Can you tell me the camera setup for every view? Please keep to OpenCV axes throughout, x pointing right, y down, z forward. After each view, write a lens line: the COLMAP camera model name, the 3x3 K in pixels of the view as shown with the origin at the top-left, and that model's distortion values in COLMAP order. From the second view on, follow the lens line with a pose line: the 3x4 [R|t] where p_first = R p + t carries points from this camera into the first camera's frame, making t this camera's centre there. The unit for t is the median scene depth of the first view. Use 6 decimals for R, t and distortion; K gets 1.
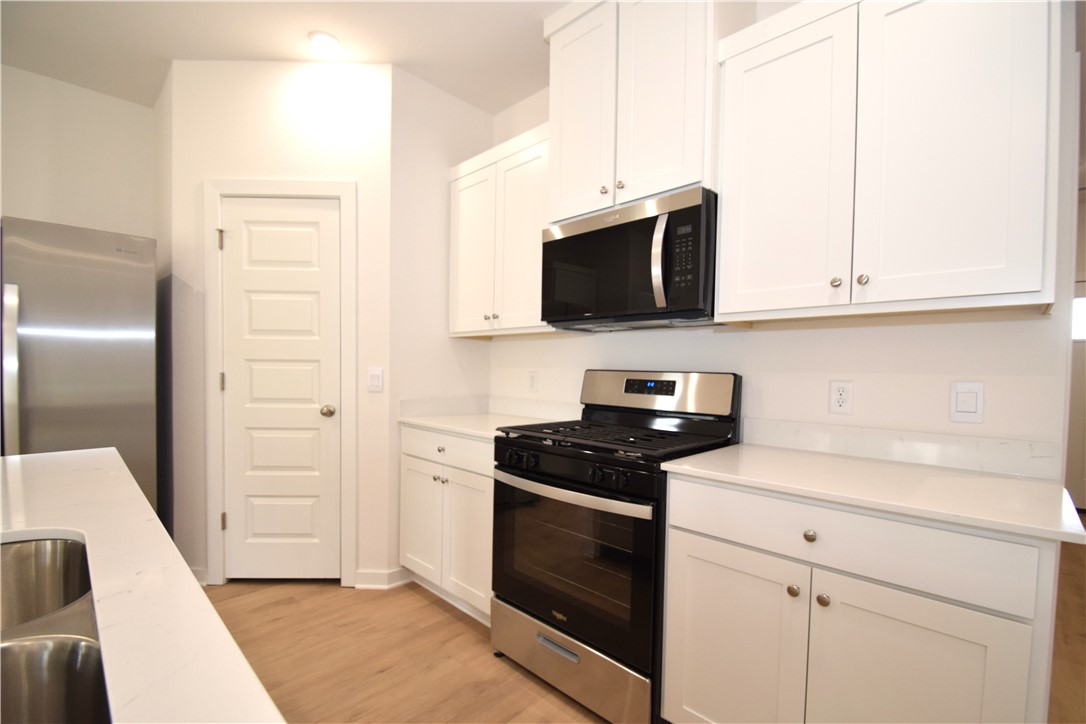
lens RADIAL K [[480.0, 0, 542.7], [0, 480.0, 382.5], [0, 0, 1]] dist [0.013159, -0.016311]
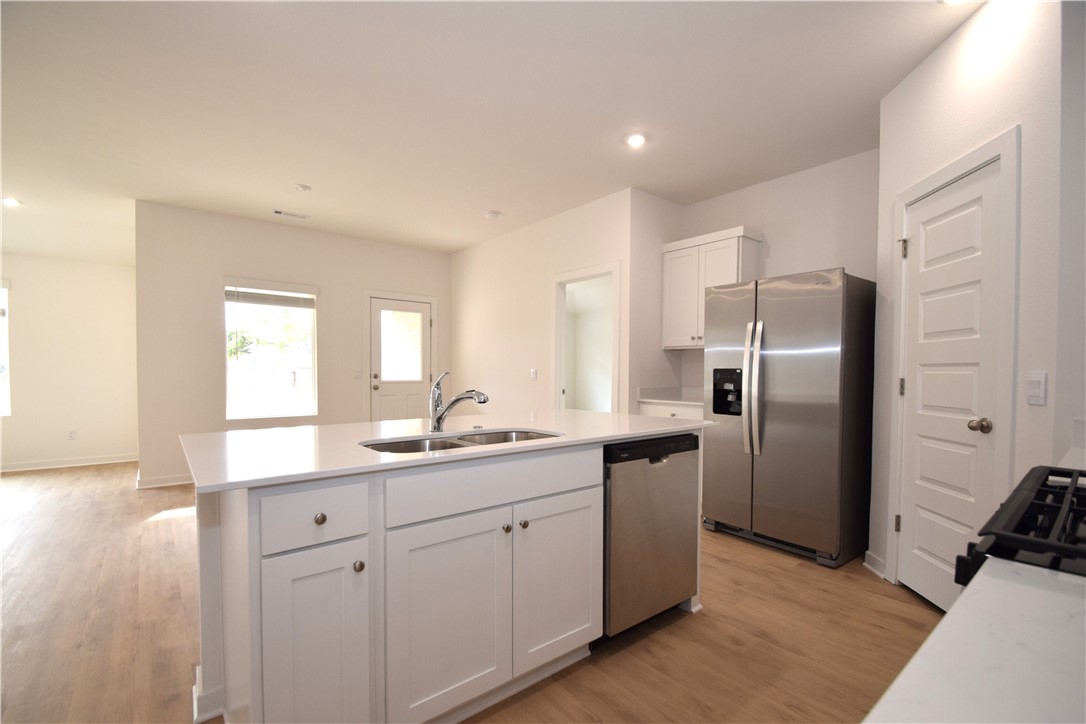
lens RADIAL K [[481.2, 0, 543.7], [0, 481.2, 383.1], [0, 0, 1]] dist [0.011144, -0.015679]
pose [[-0.110625, 0.007527, -0.993834, 0.449995], [-0.038702, 0.999180, 0.011876, 0.007610], [0.993108, 0.039777, -0.110243, 0.365258]]
